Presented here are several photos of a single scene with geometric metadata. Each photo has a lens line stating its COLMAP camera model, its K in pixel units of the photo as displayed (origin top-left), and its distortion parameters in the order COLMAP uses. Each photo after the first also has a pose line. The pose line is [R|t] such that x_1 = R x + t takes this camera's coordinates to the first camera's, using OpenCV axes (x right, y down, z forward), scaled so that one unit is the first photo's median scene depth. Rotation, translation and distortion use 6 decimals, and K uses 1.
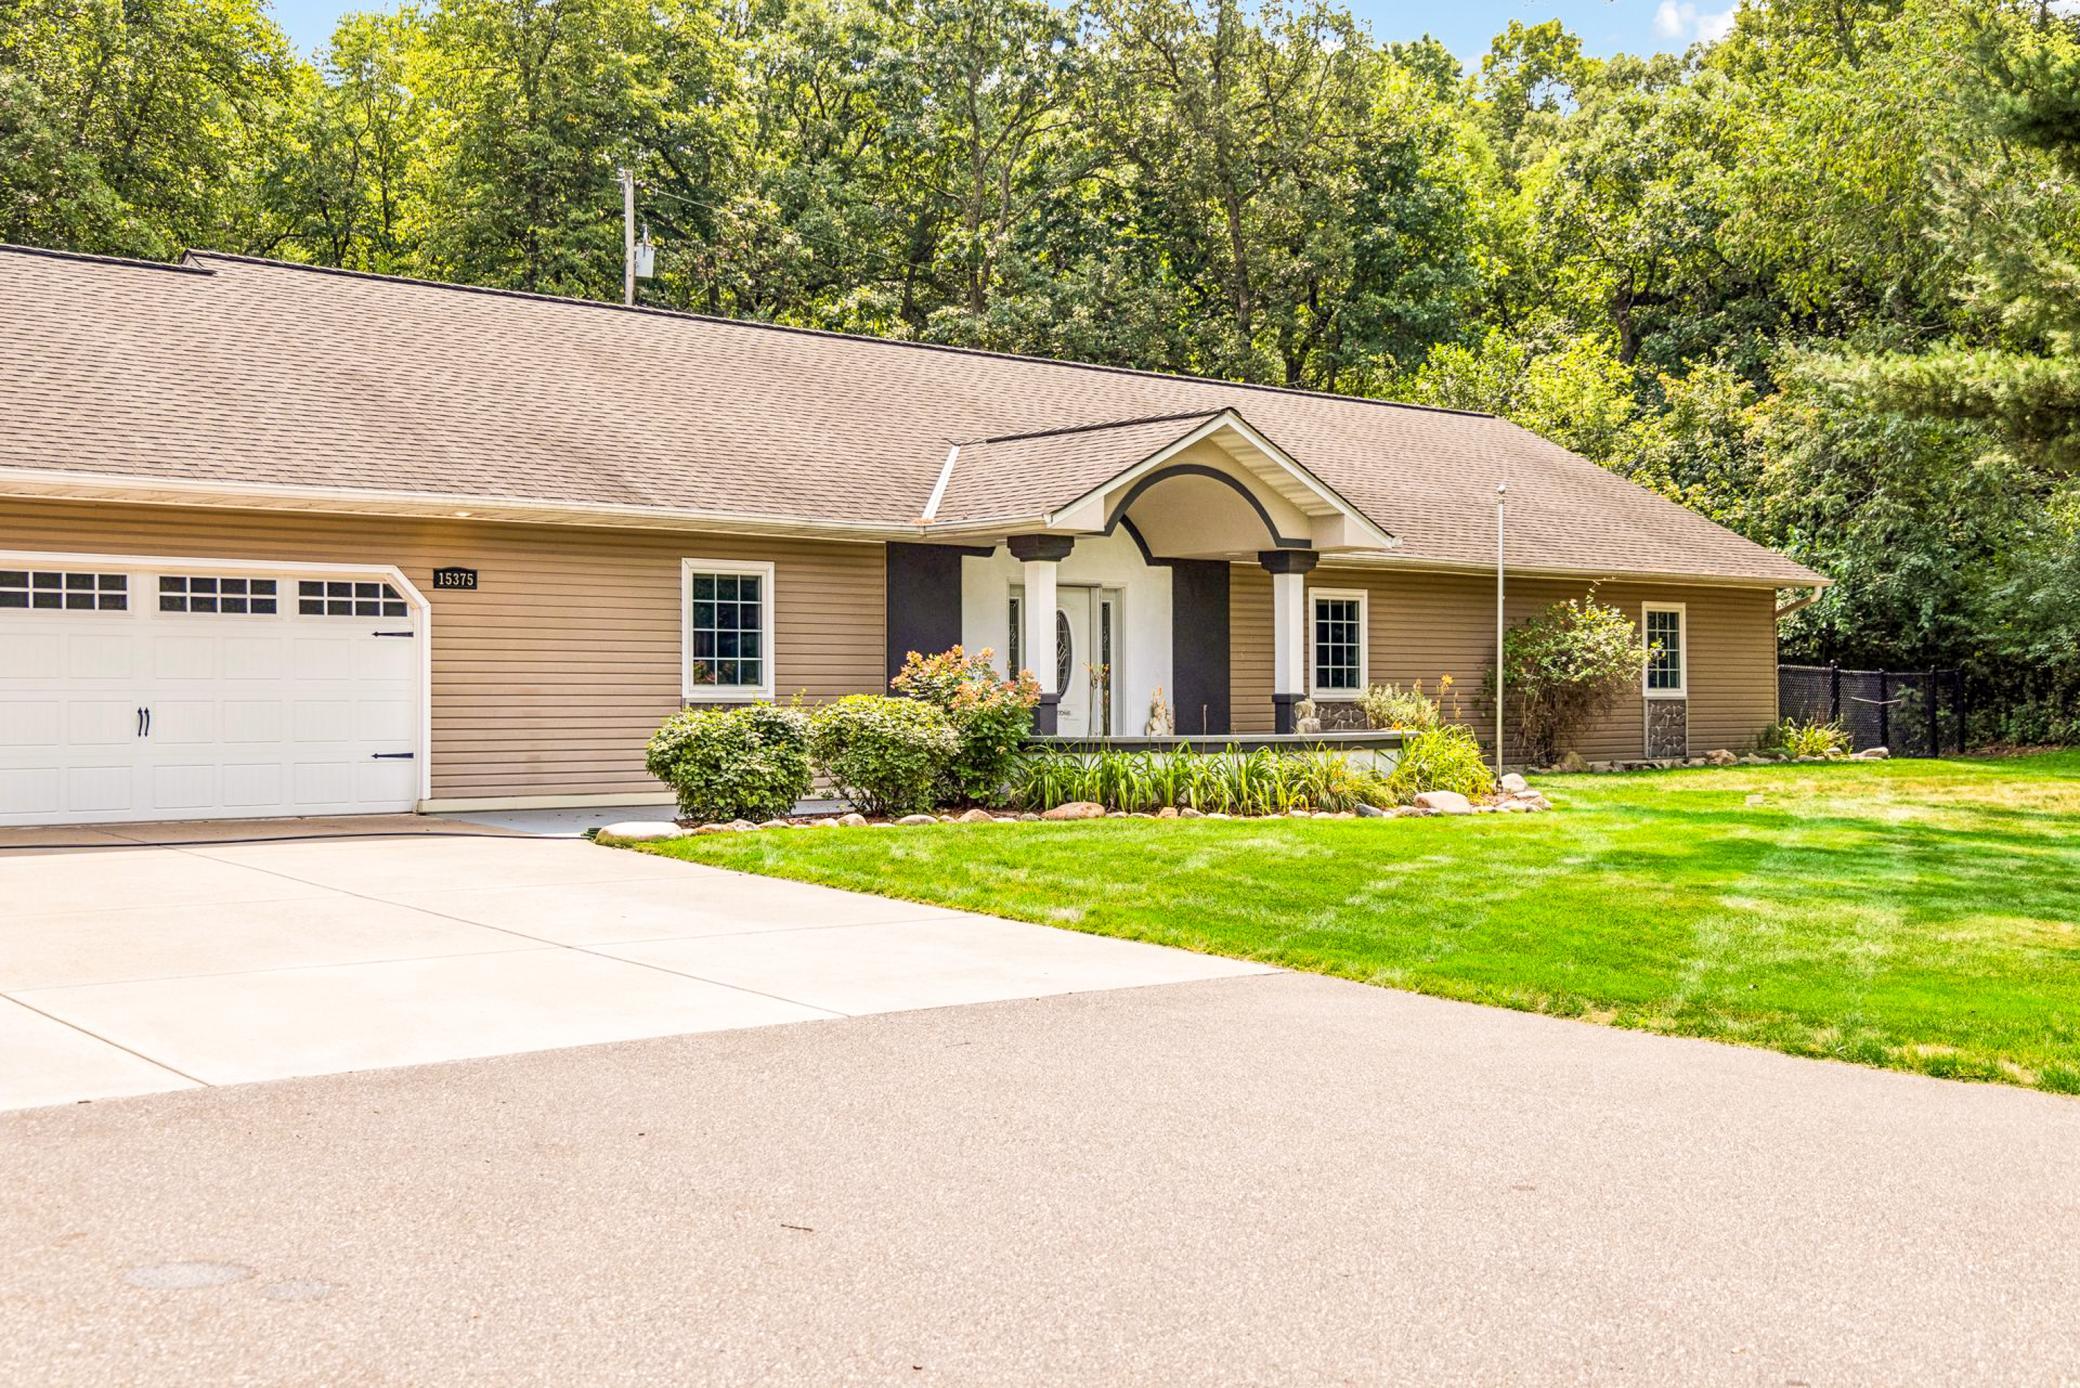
lens RADIAL K [[2290.1, 0, 1065.5], [0, 2290.1, 697.7], [0, 0, 1]] dist [0.007705, 0.021267]
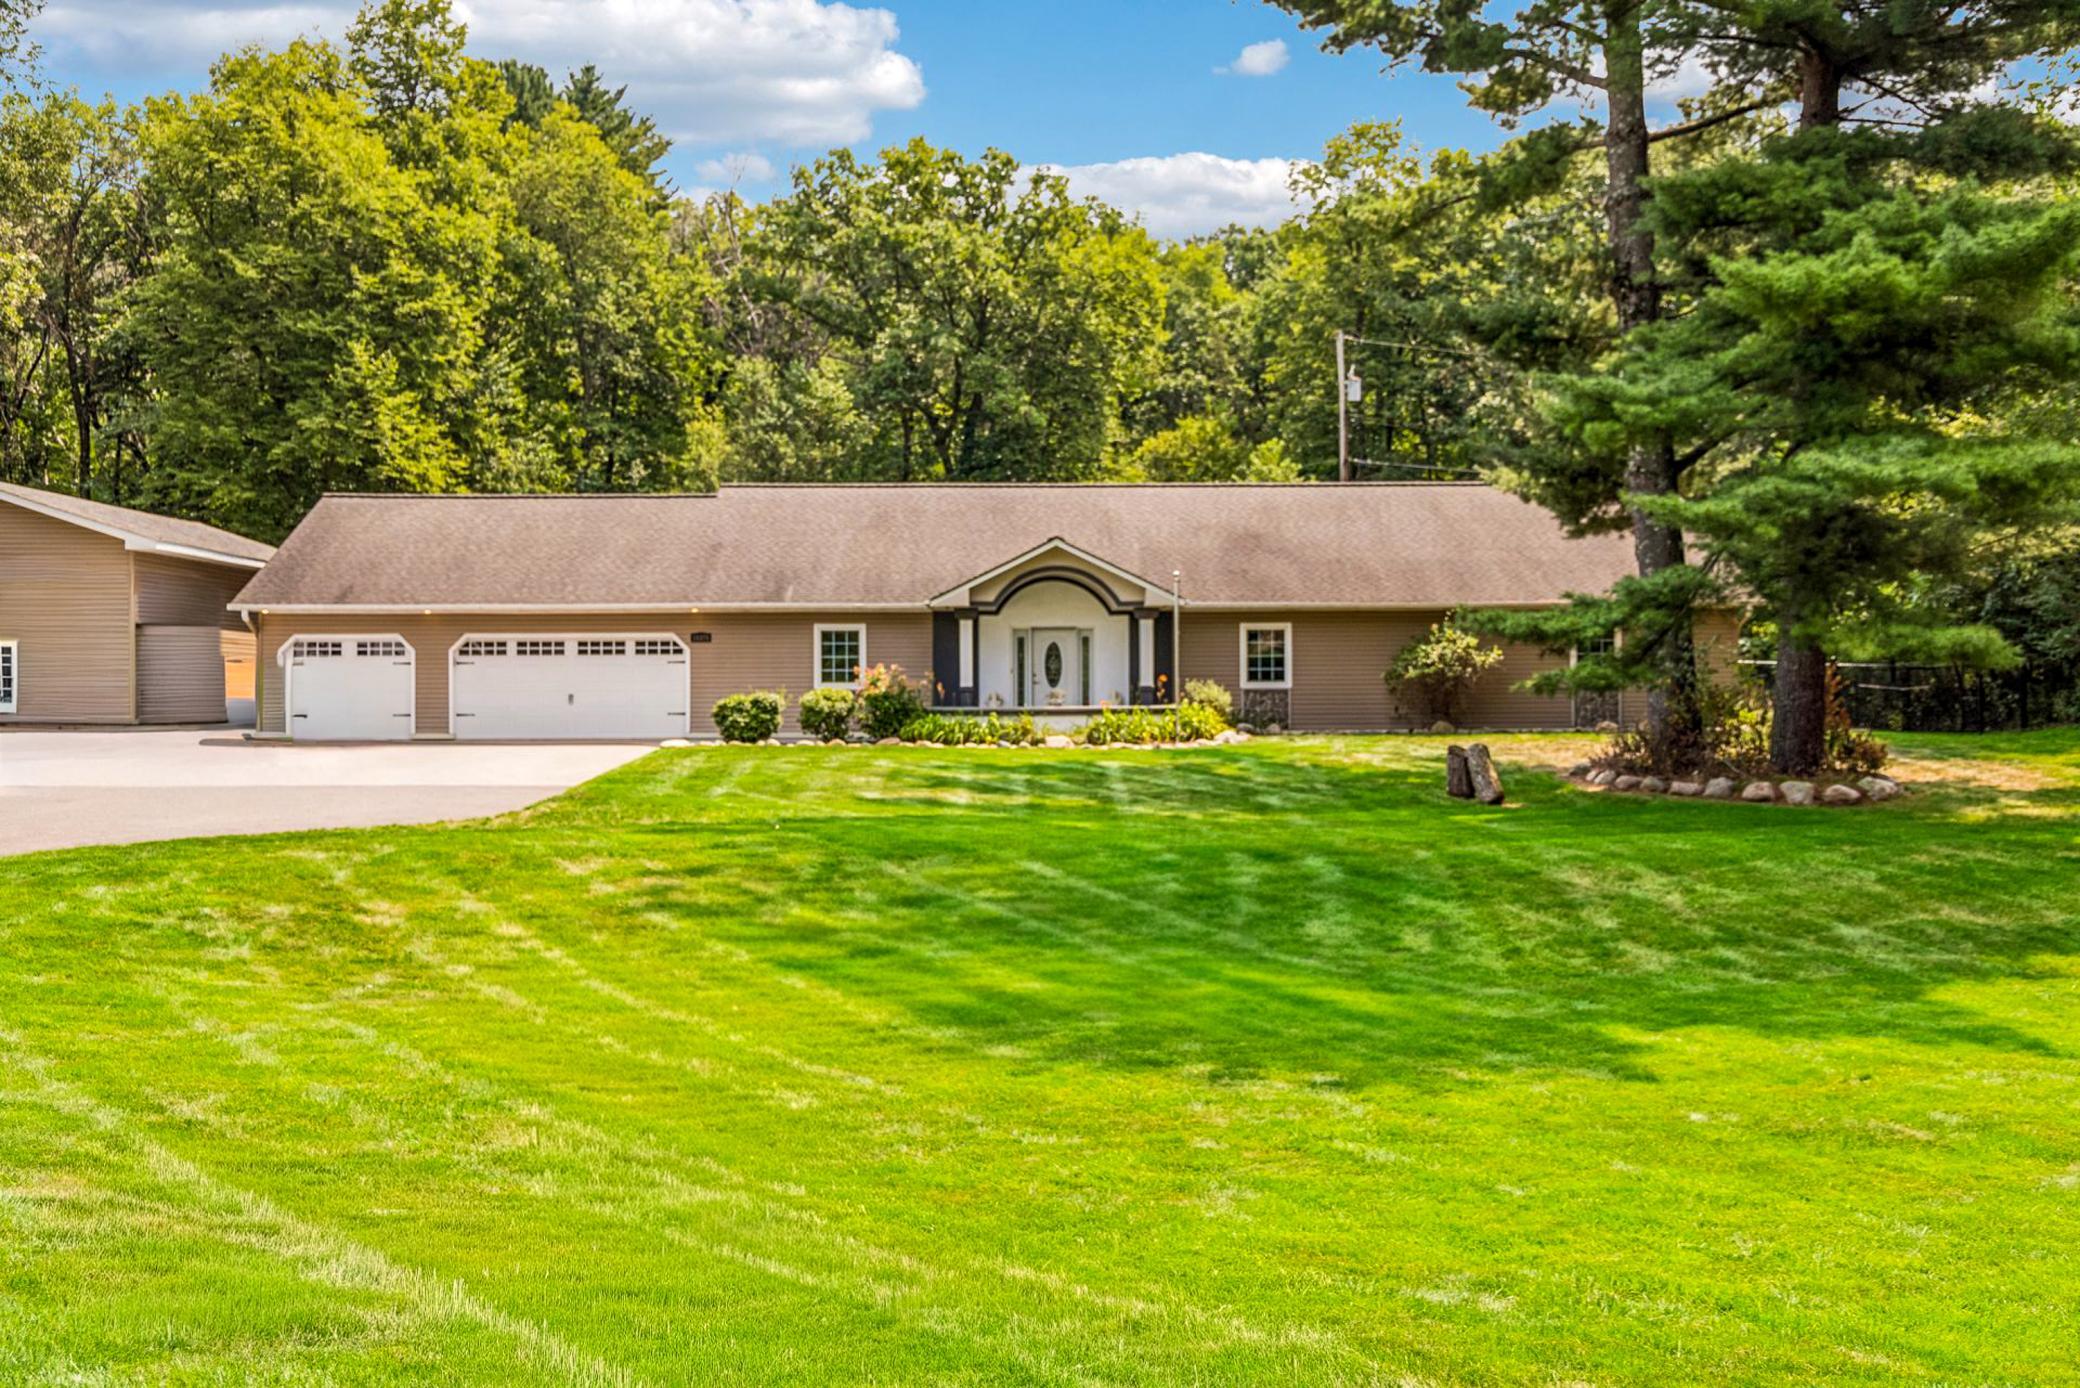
lens RADIAL K [[2093.0, 0, 1090.4], [0, 2093.0, 672.4], [0, 0, 1]] dist [0.008265, 0.013134]
pose [[0.770082, -0.005467, -0.637921, 1.371664], [0.003108, 0.999984, -0.004818, -0.005188], [0.637937, 0.001728, 0.770086, -0.376733]]
